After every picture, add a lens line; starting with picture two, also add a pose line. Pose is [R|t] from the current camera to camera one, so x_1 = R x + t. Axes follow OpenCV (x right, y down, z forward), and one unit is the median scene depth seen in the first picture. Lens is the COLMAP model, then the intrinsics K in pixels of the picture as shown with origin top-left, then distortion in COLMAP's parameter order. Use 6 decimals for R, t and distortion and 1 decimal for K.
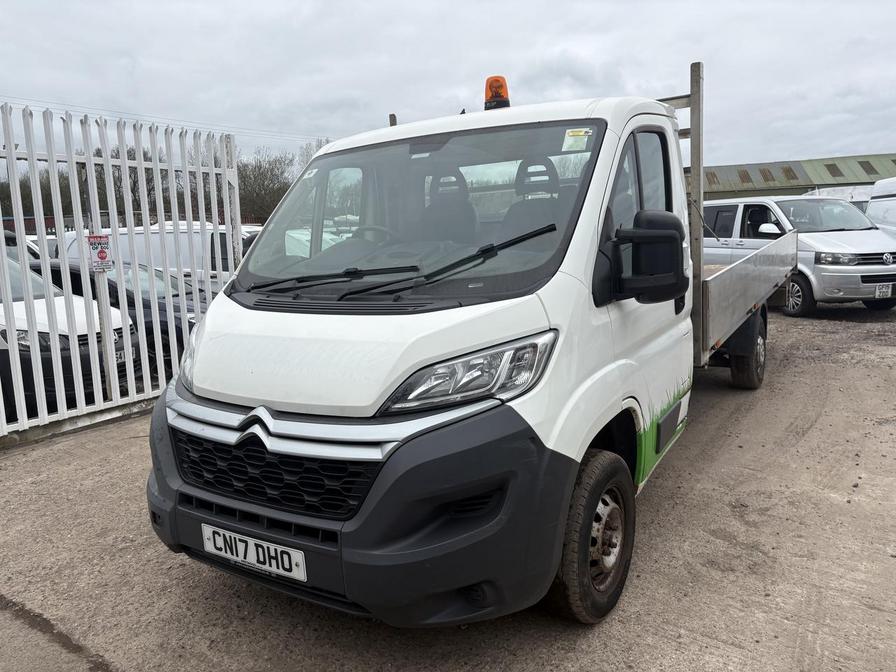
lens RADIAL K [[678.6, 0, 434.5], [0, 678.6, 318.8], [0, 0, 1]] dist [0.030700, -0.001266]
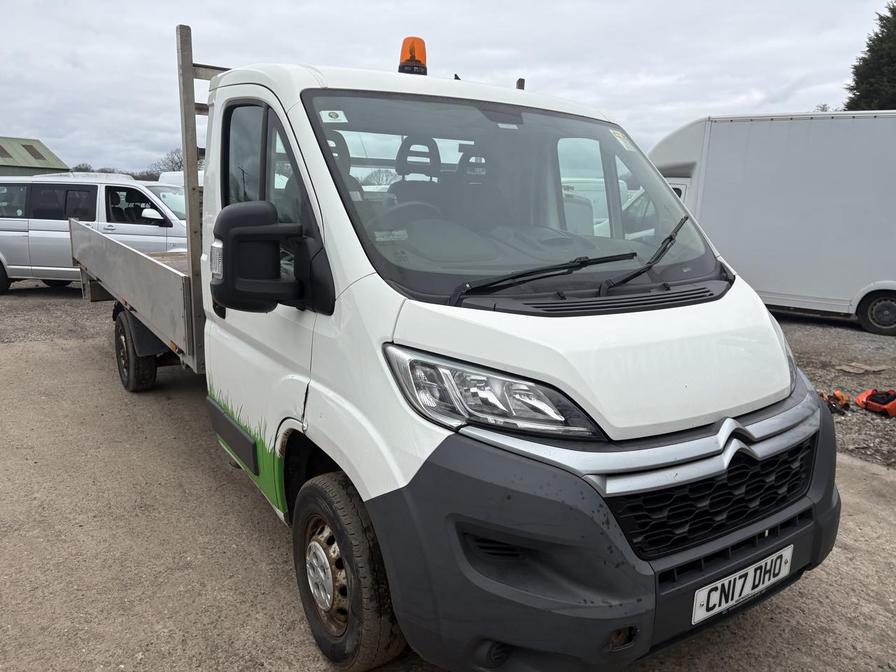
lens RADIAL K [[675.1, 0, 447.8], [0, 675.1, 335.3], [0, 0, 1]] dist [0.034634, 0.000902]
pose [[0.390379, -0.121827, 0.912558, -1.127804], [0.079952, 0.991947, 0.098223, -0.085267], [-0.917176, 0.034617, 0.396976, 0.951741]]
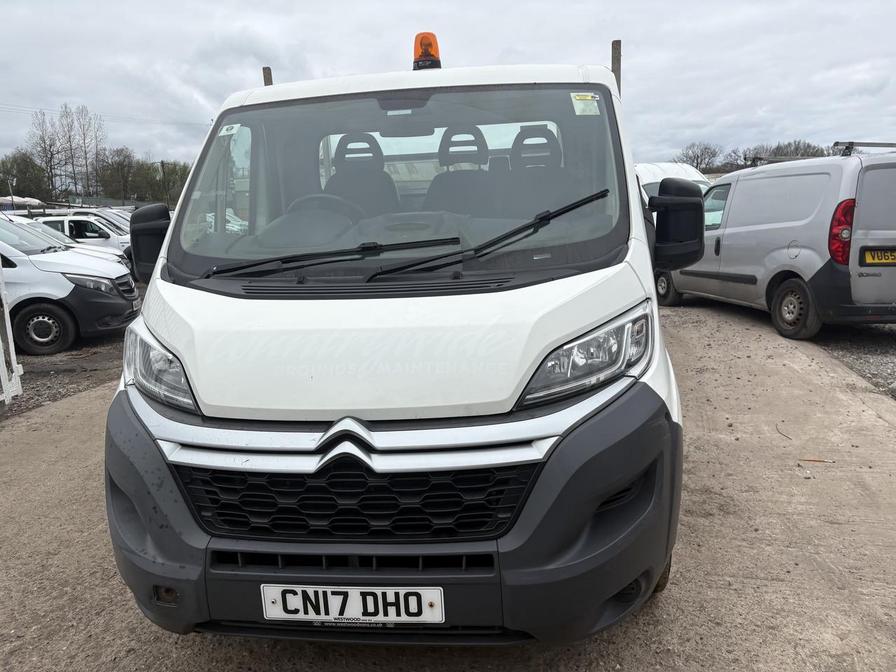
lens RADIAL K [[685.1, 0, 448.9], [0, 685.1, 326.4], [0, 0, 1]] dist [0.029109, 0.001236]
pose [[0.898987, -0.070574, 0.432251, -0.467207], [0.057981, 0.997423, 0.042263, -0.002781], [-0.434120, -0.012932, 0.900762, 0.235092]]
